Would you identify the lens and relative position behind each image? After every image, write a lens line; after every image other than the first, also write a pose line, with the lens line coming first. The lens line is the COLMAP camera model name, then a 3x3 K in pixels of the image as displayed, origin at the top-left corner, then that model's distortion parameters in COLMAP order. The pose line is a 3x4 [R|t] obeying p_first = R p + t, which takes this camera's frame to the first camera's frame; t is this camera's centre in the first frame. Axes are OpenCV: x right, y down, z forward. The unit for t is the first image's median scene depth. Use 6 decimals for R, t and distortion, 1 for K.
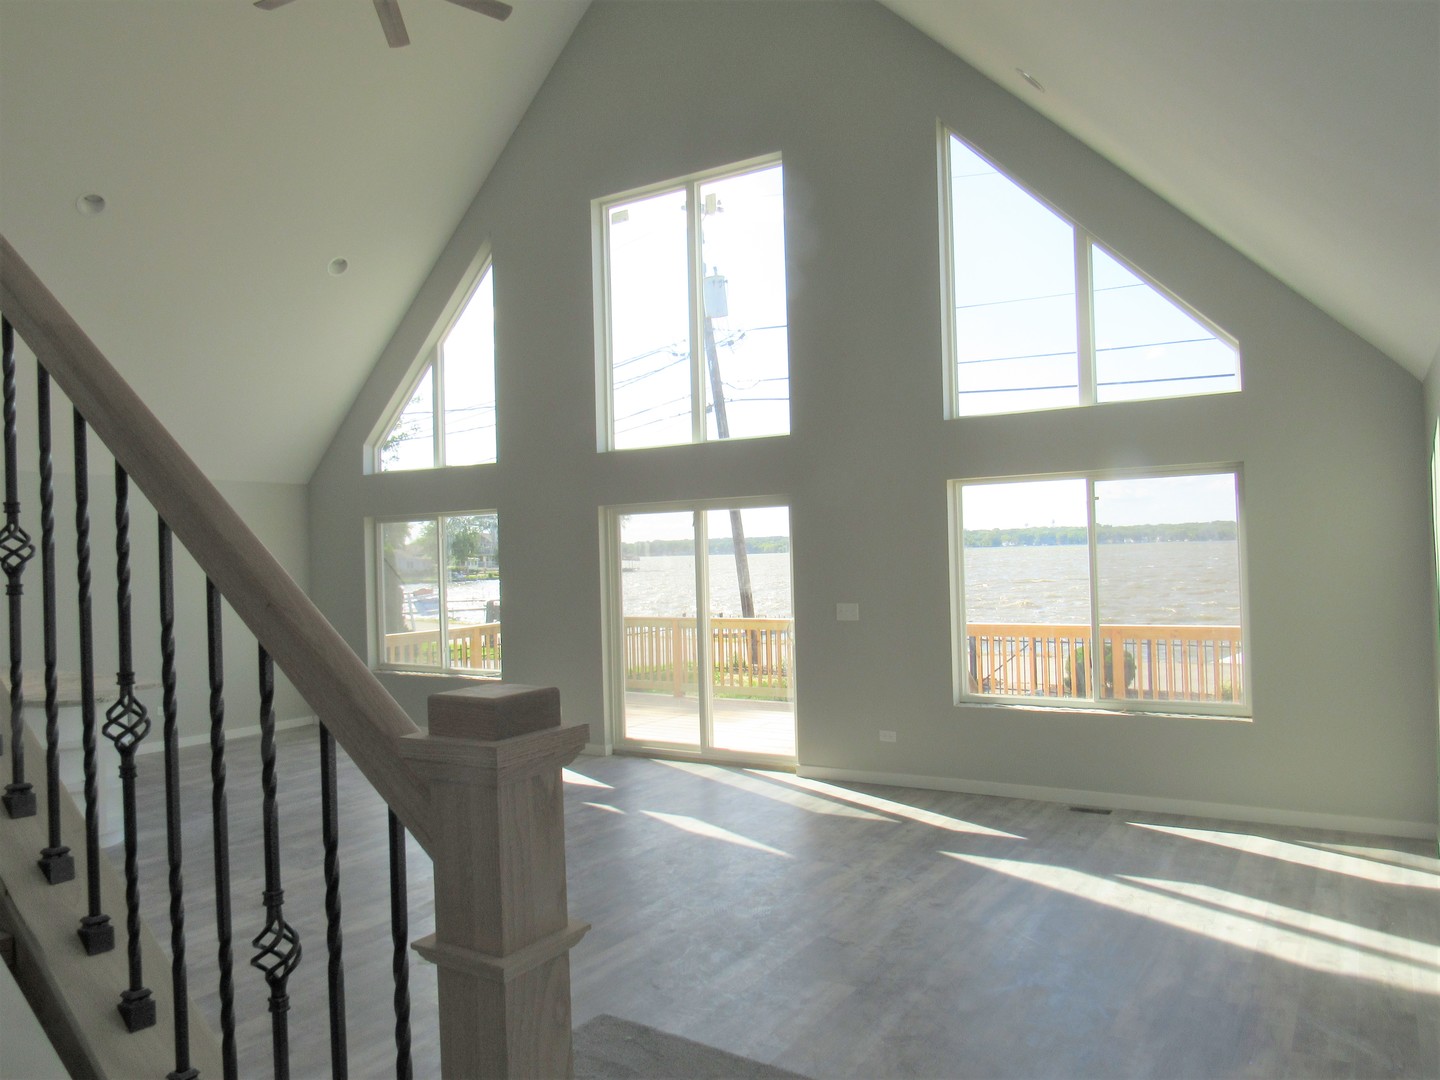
lens RADIAL K [[1033.2, 0, 726.1], [0, 1033.2, 532.1], [0, 0, 1]] dist [-0.024549, 0.005955]
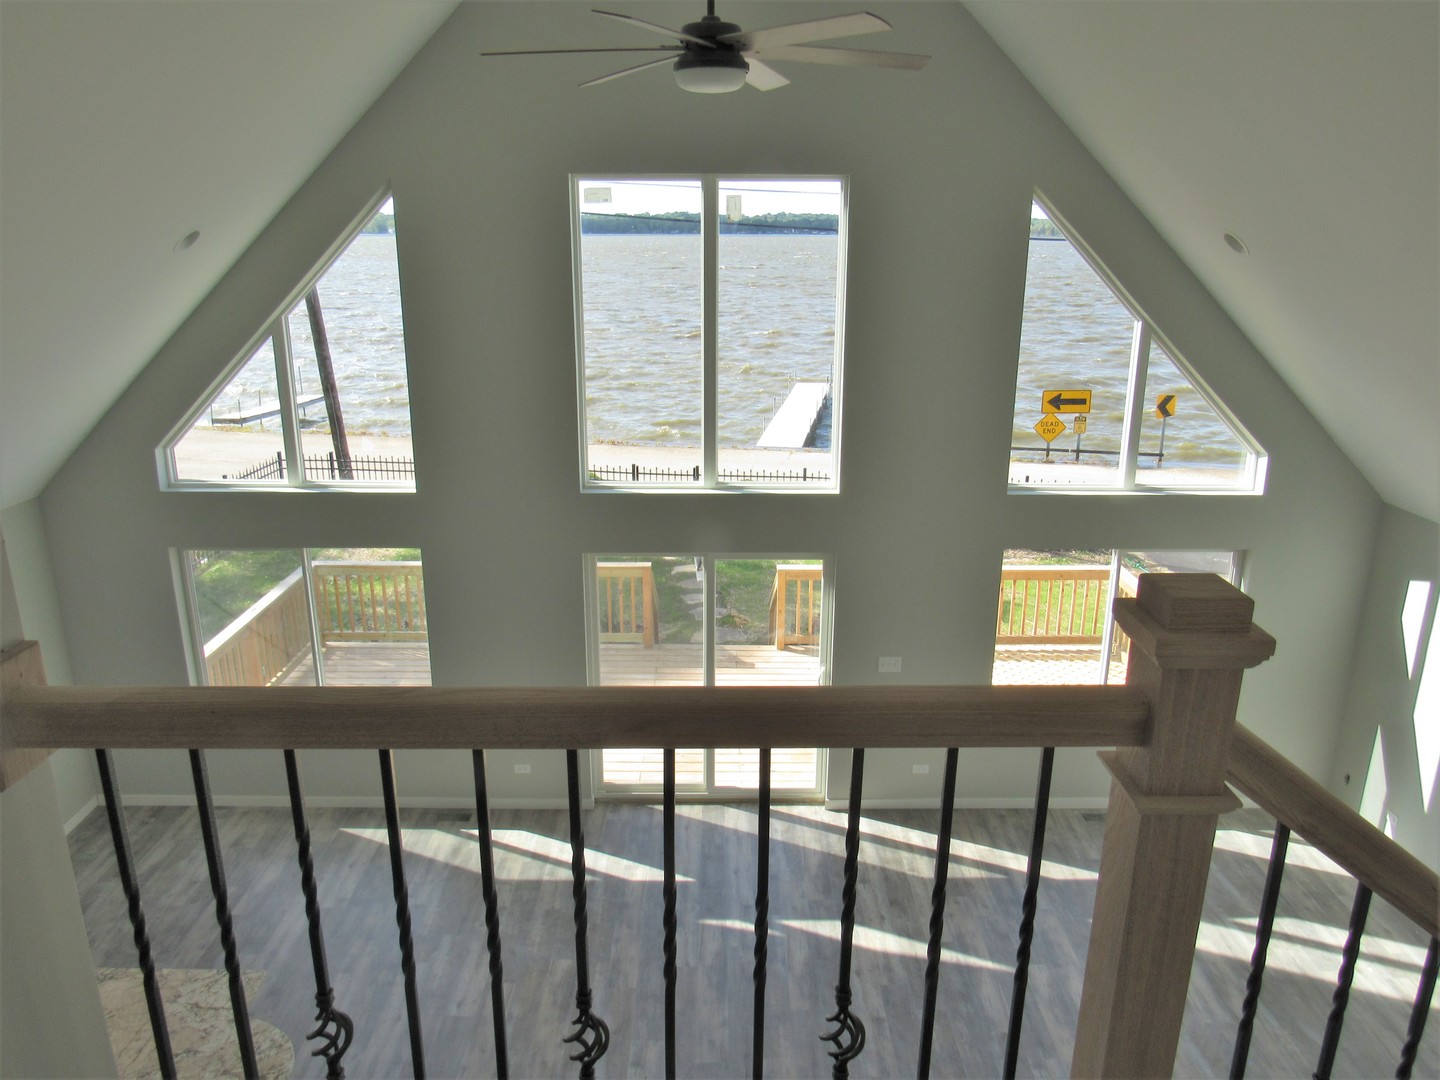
lens RADIAL K [[1033.2, 0, 715.0], [0, 1033.2, 538.6], [0, 0, 1]] dist [-0.024549, 0.005955]
pose [[0.846391, -0.119648, 0.518948, -0.145193], [-0.041573, 0.956619, 0.288361, -0.087652], [-0.530938, -0.265640, 0.804699, 0.075472]]
